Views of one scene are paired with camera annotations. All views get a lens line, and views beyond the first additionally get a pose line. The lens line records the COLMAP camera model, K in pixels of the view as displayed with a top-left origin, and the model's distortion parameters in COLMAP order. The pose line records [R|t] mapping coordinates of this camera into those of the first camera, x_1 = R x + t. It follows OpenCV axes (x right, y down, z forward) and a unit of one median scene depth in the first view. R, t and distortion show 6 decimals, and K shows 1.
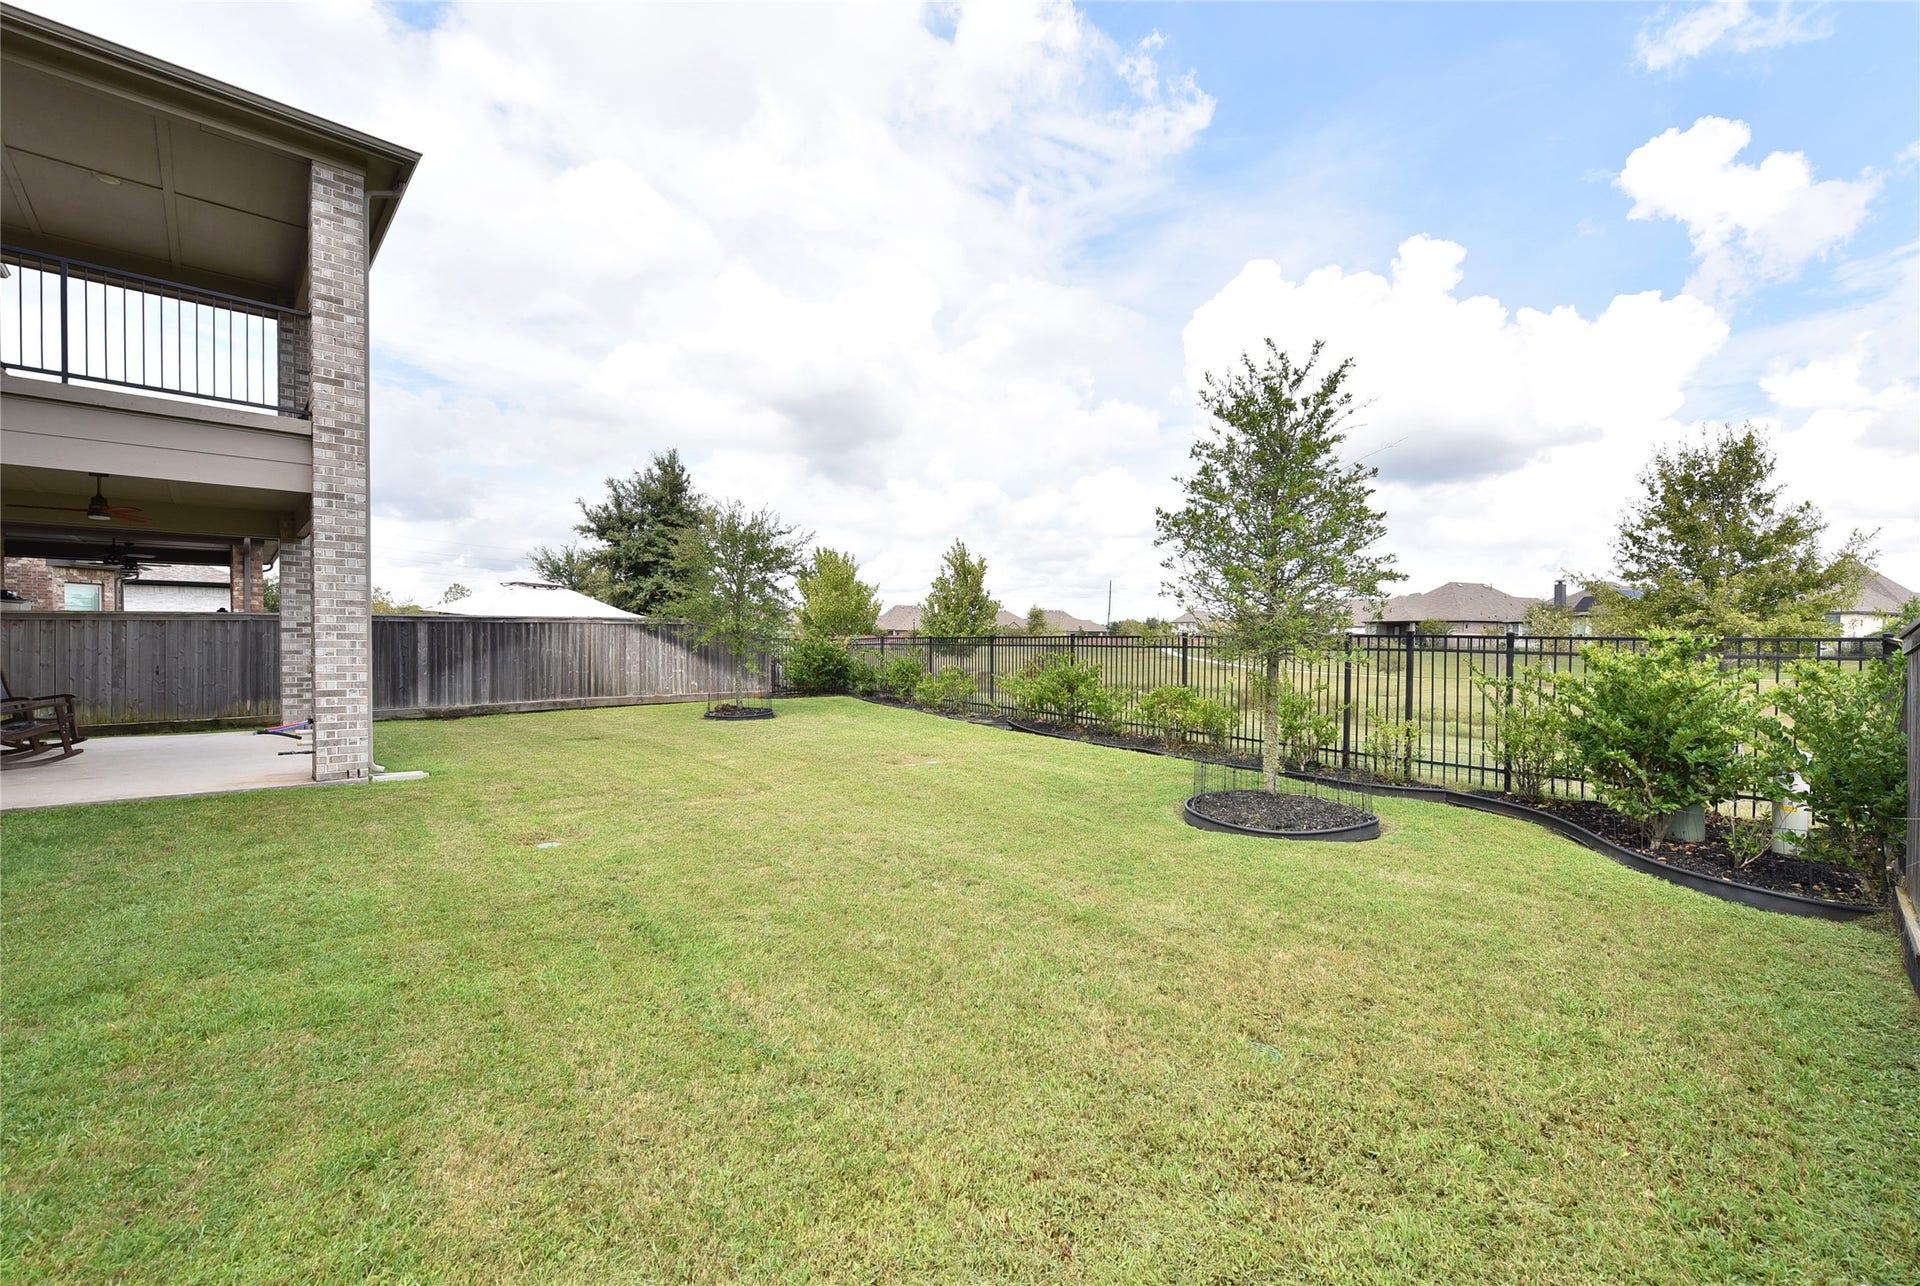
lens RADIAL K [[809.7, 0, 974.1], [0, 809.7, 656.0], [0, 0, 1]] dist [-0.009073, -0.000203]
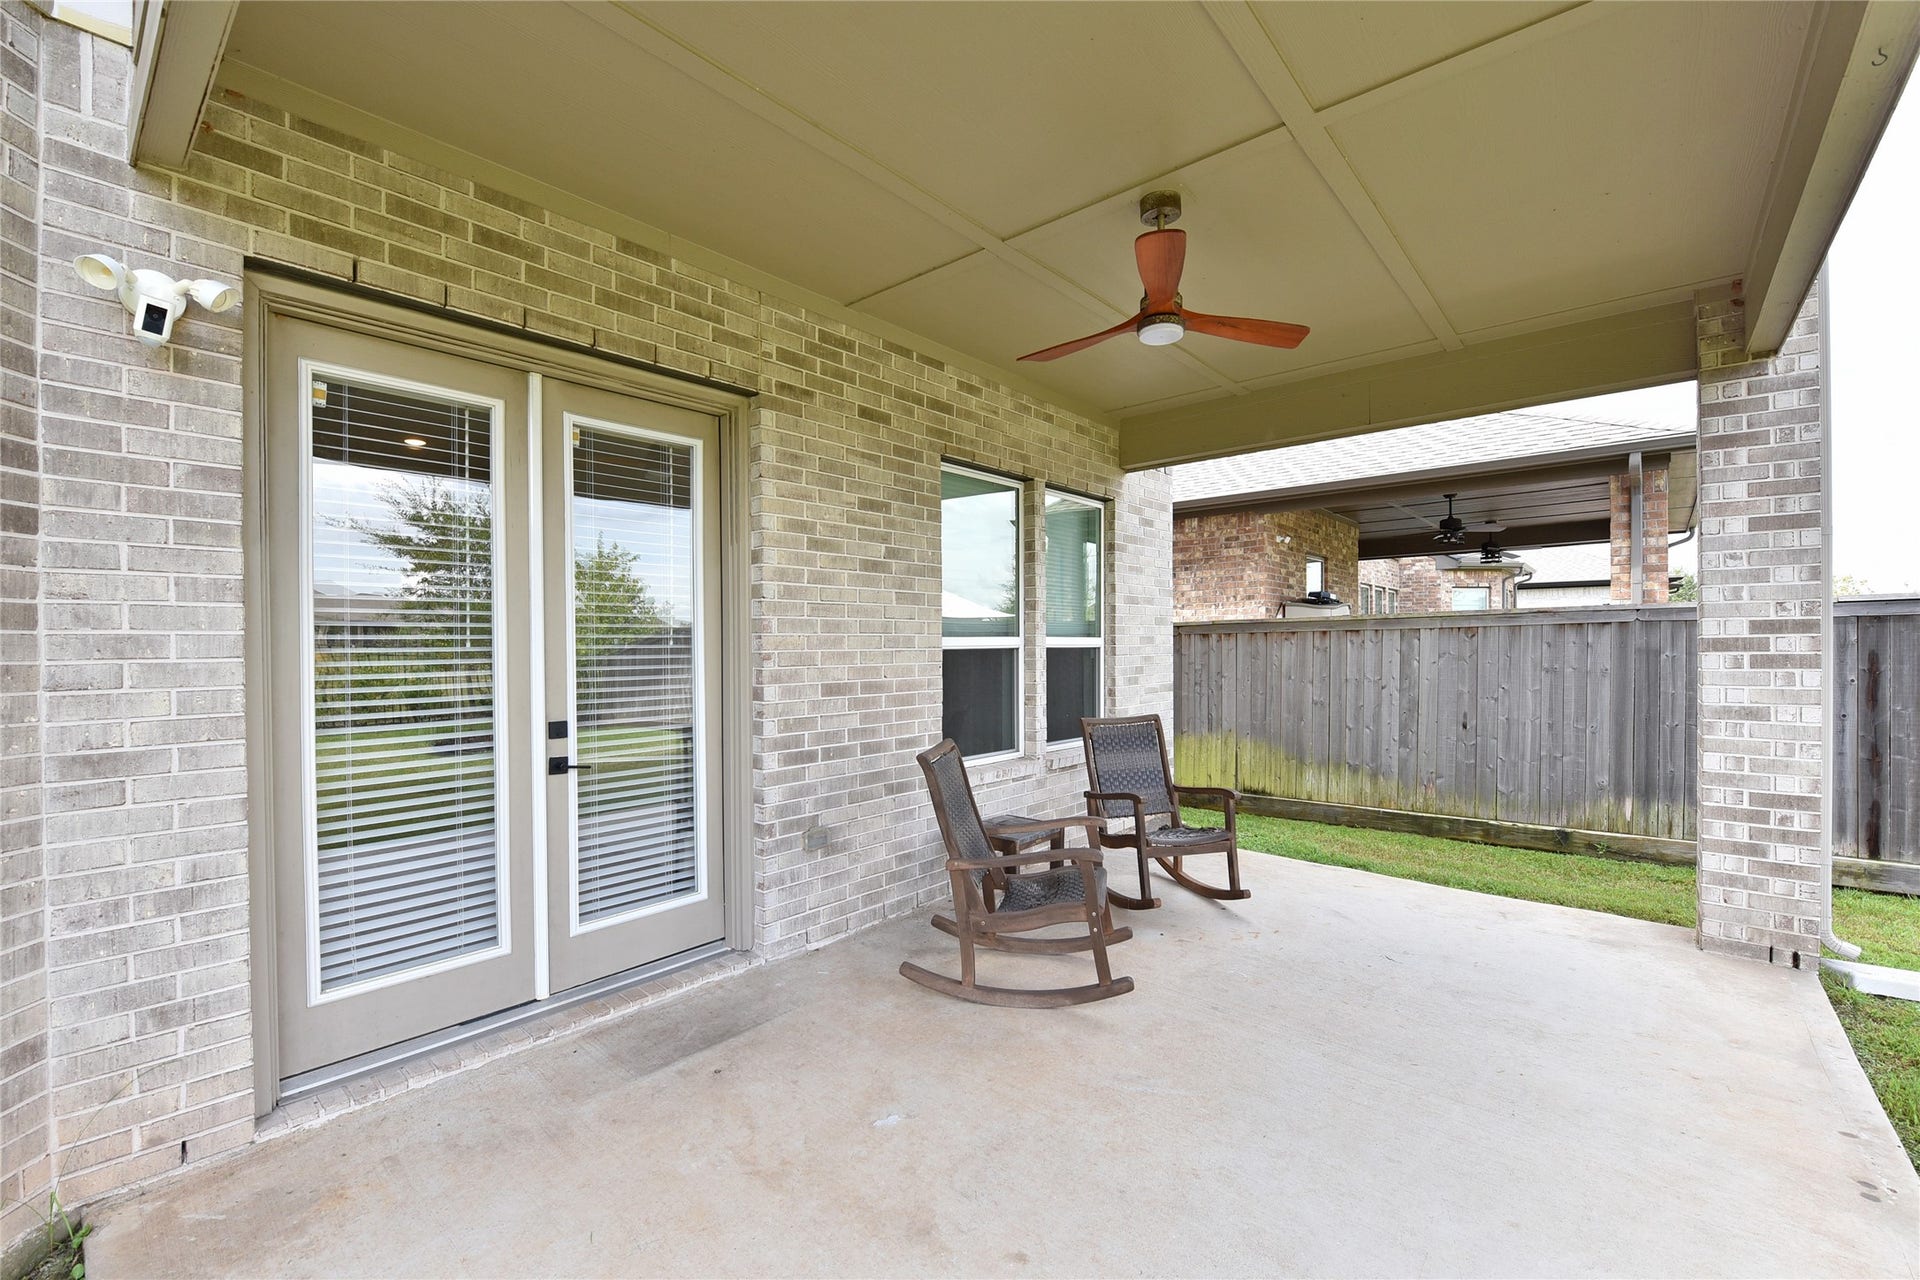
lens RADIAL K [[809.7, 0, 960.7], [0, 809.7, 649.2], [0, 0, 1]] dist [-0.009073, -0.000203]
pose [[0.105372, -0.002380, -0.994430, -0.525633], [-0.012761, 0.999912, -0.003745, -0.024122], [0.994351, 0.013085, 0.105332, 0.616430]]
